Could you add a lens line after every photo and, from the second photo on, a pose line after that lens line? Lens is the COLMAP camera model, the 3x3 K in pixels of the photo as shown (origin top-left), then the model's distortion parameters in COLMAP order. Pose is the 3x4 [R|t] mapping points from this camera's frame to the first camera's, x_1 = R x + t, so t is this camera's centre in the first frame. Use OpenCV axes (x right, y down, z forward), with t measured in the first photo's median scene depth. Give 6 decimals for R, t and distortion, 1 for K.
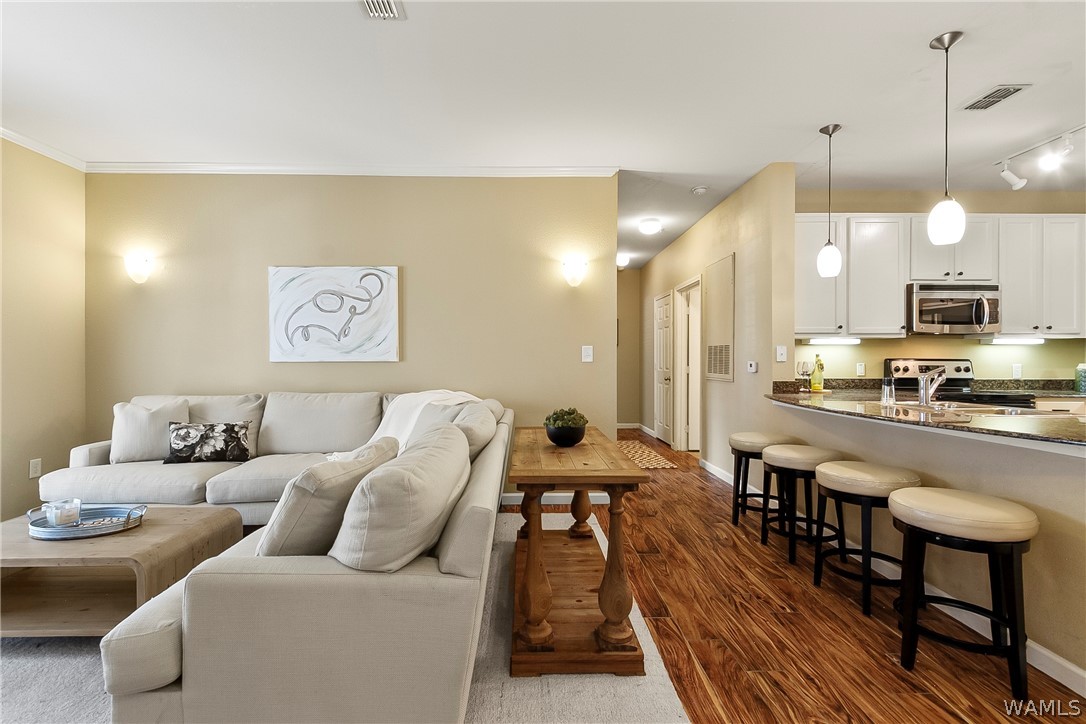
lens RADIAL K [[494.9, 0, 535.4], [0, 494.9, 363.3], [0, 0, 1]] dist [0.003793, 0.000021]
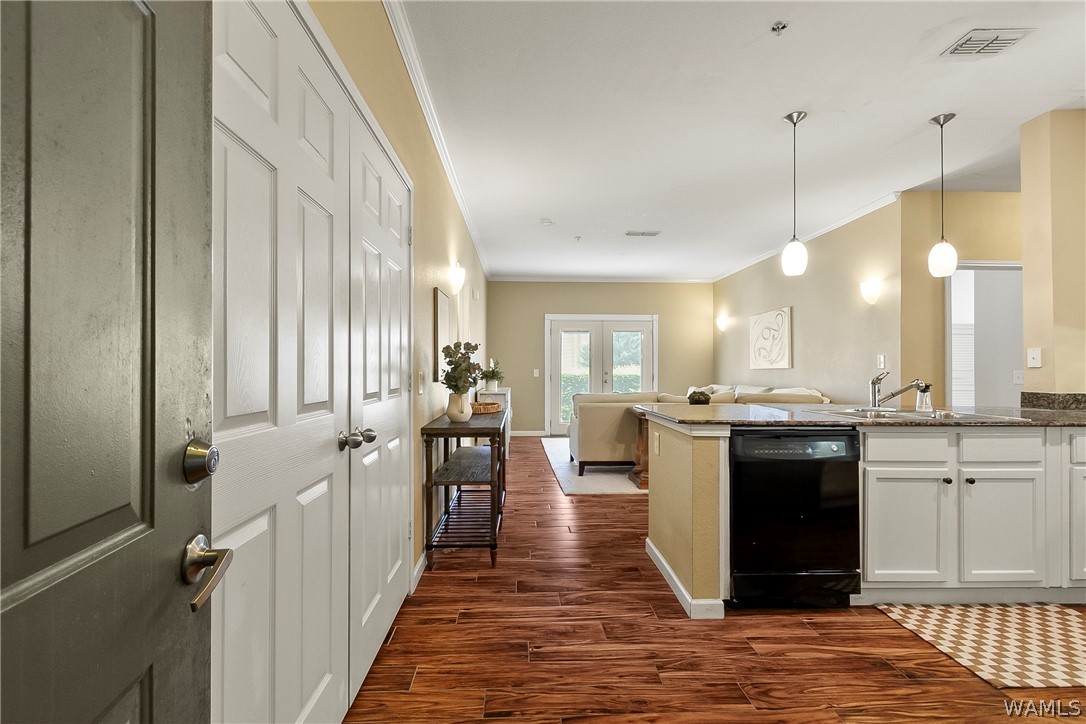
lens RADIAL K [[508.3, 0, 556.8], [0, 508.3, 365.9], [0, 0, 1]] dist [0.001002, -0.000239]
pose [[0.051638, -0.007157, -0.998640, 1.282377], [-0.005951, 0.999954, -0.007474, 0.004774], [0.998648, 0.006329, 0.051593, 0.193951]]
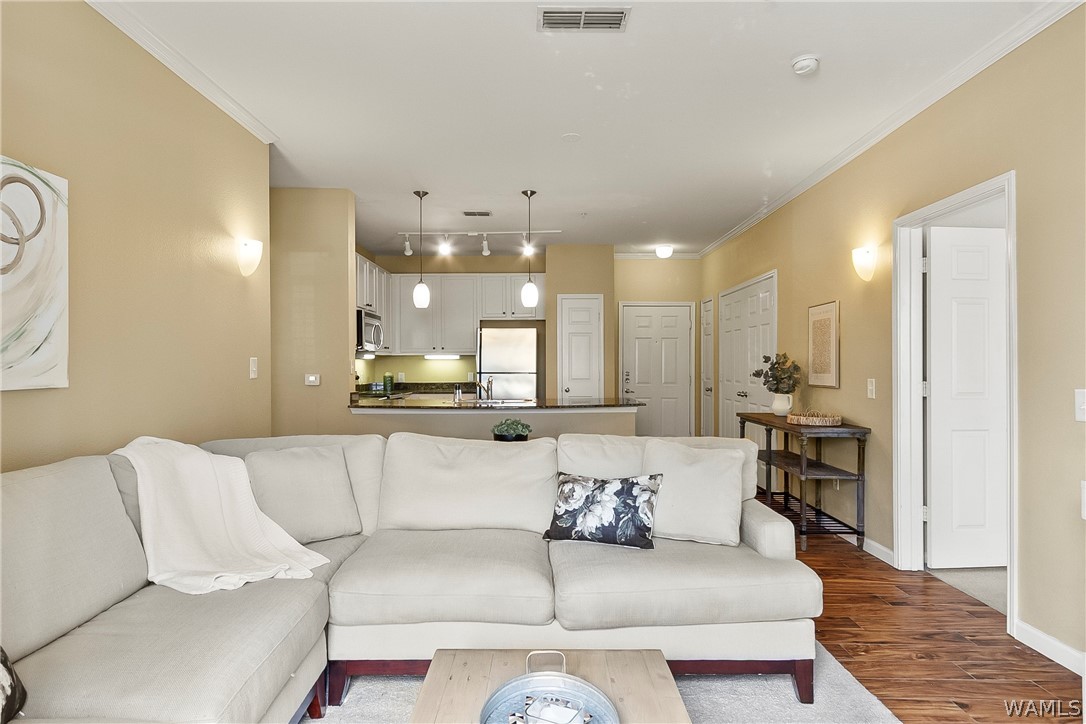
lens RADIAL K [[612.9, 0, 526.5], [0, 612.9, 361.1], [0, 0, 1]] dist [0.007357, 0.000149]
pose [[0.047036, 0.004822, 0.998882, -0.831859], [0.007853, 0.999956, -0.005197, -0.021738], [-0.998862, 0.008089, 0.046996, 0.551895]]
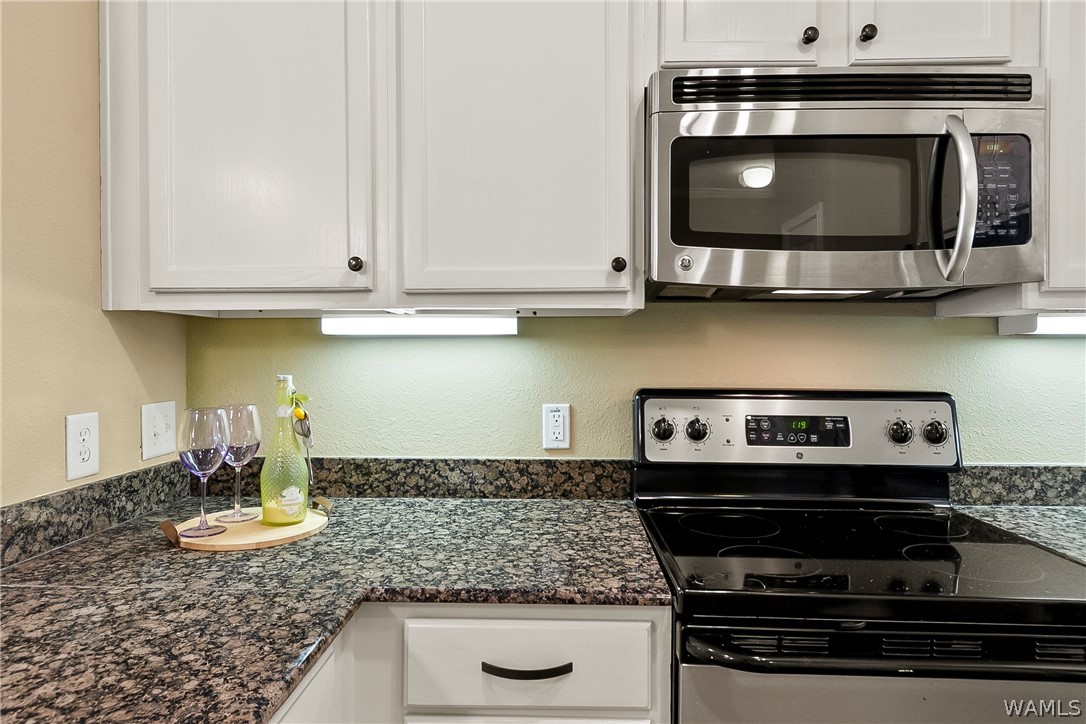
lens RADIAL K [[647.6, 0, 543.0], [0, 647.6, 362.0], [0, 0, 1]] dist [0.001559, -0.000401]
pose [[0.998989, 0.003194, -0.044847, 0.783530], [-0.002900, 0.999974, 0.006626, -0.030543], [0.044867, -0.006489, 0.998972, 0.751216]]
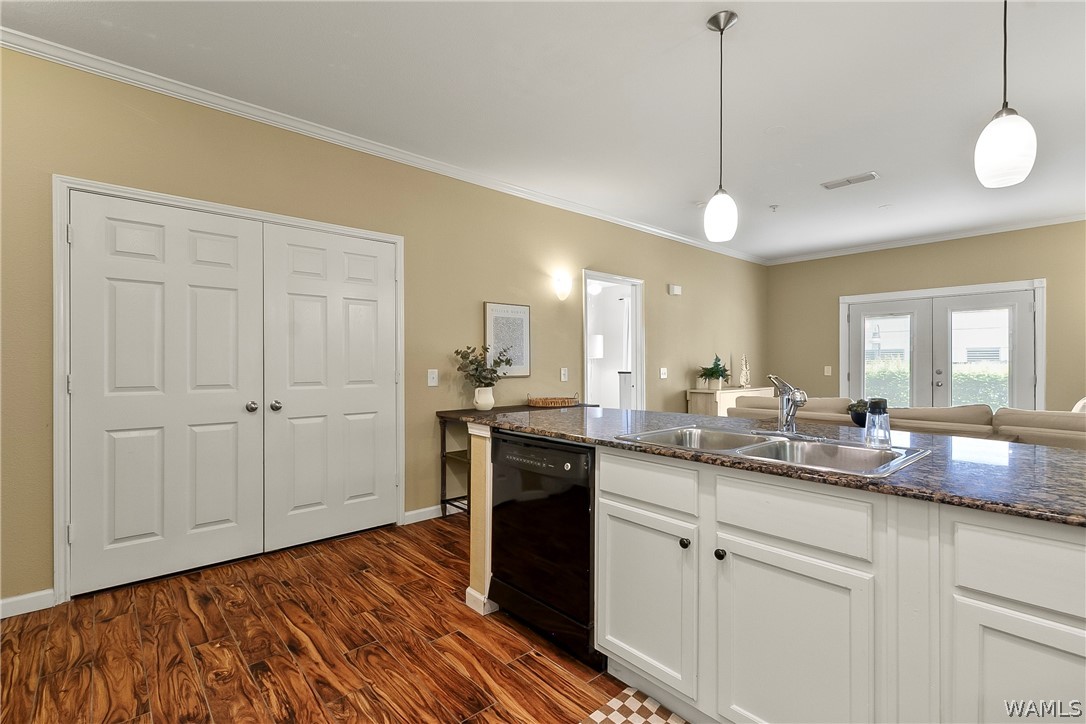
lens RADIAL K [[521.0, 0, 532.3], [0, 521.0, 364.9], [0, 0, 1]] dist [0.004361, 0.000151]
pose [[-0.761013, -0.000035, -0.648737, 1.053742], [-0.004432, 0.999977, 0.005146, -0.005724], [0.648722, 0.006791, -0.760995, 0.923585]]
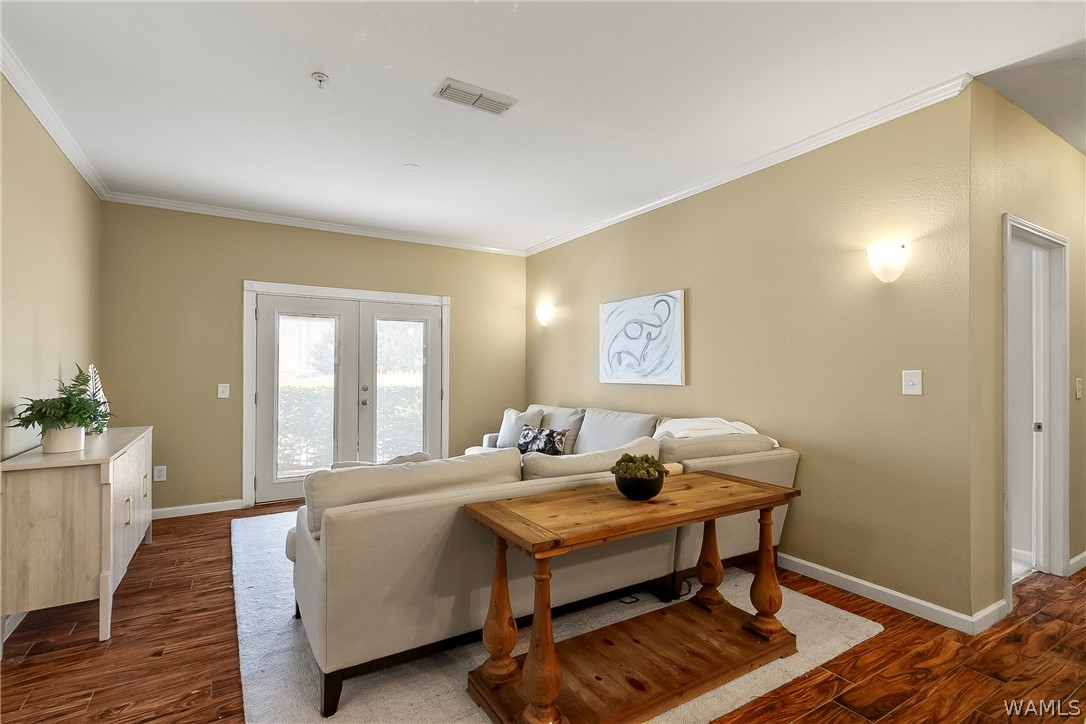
lens RADIAL K [[497.1, 0, 547.4], [0, 497.1, 365.7], [0, 0, 1]] dist [0.005819, -0.000120]
pose [[0.517523, -0.003917, -0.855661, 0.436392], [-0.008430, 0.999918, -0.009676, -0.031603], [0.855628, 0.012221, 0.517447, 0.258517]]
